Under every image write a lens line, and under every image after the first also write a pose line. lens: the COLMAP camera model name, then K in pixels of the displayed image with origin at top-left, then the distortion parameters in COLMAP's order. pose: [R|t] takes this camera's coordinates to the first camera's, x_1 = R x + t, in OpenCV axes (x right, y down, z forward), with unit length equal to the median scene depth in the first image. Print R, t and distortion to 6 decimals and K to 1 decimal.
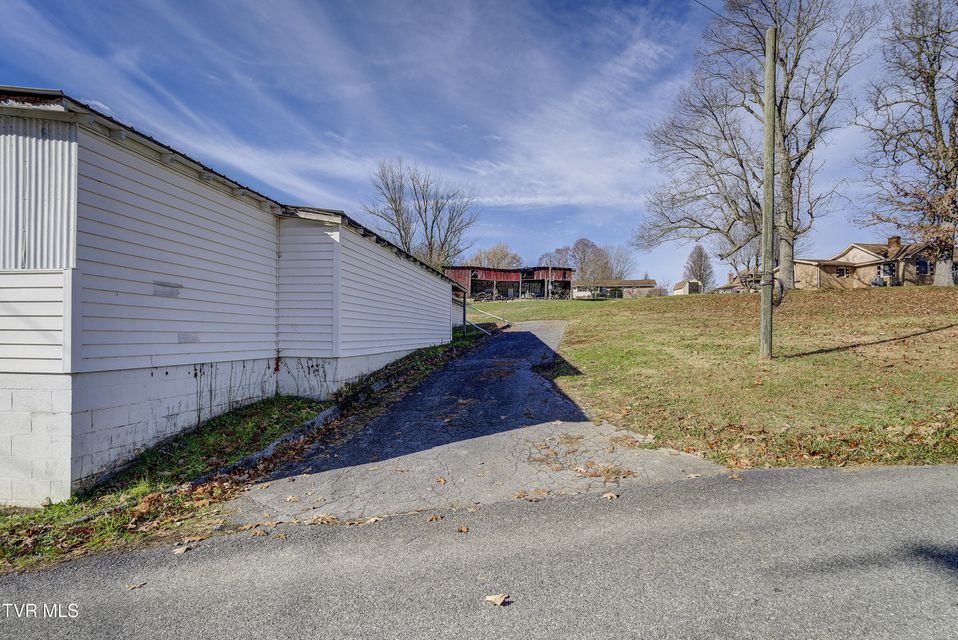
lens RADIAL K [[470.8, 0, 480.1], [0, 470.8, 326.2], [0, 0, 1]] dist [-0.004804, 0.000149]
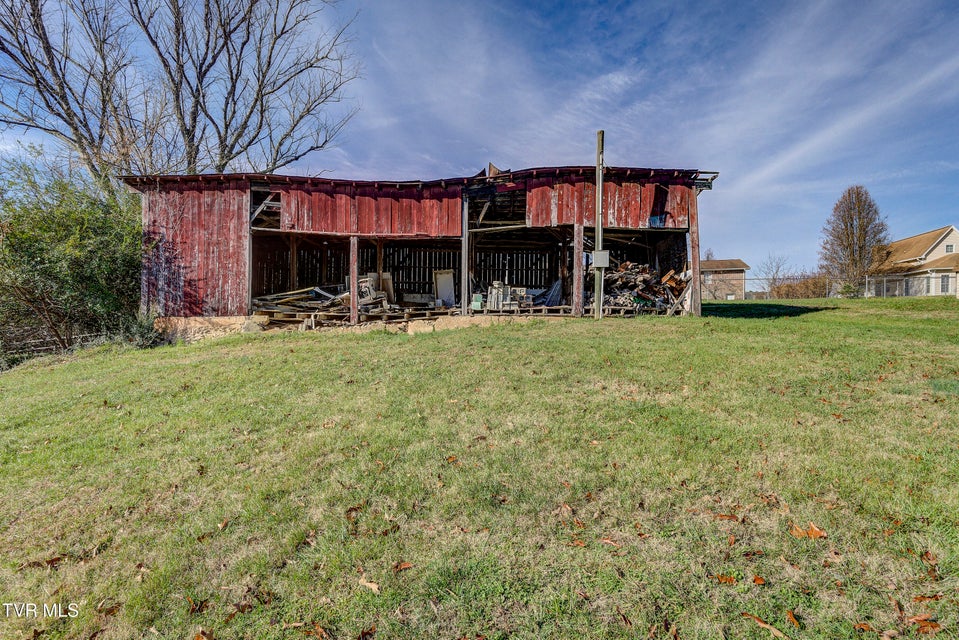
lens RADIAL K [[471.2, 0, 478.3], [0, 471.2, 324.9], [0, 0, 1]] dist [-0.004804, 0.000149]
pose [[0.999555, -0.016517, 0.024823, 0.086077], [0.016301, 0.999828, 0.008854, -0.054727], [-0.024965, -0.008445, 0.999653, 0.774506]]
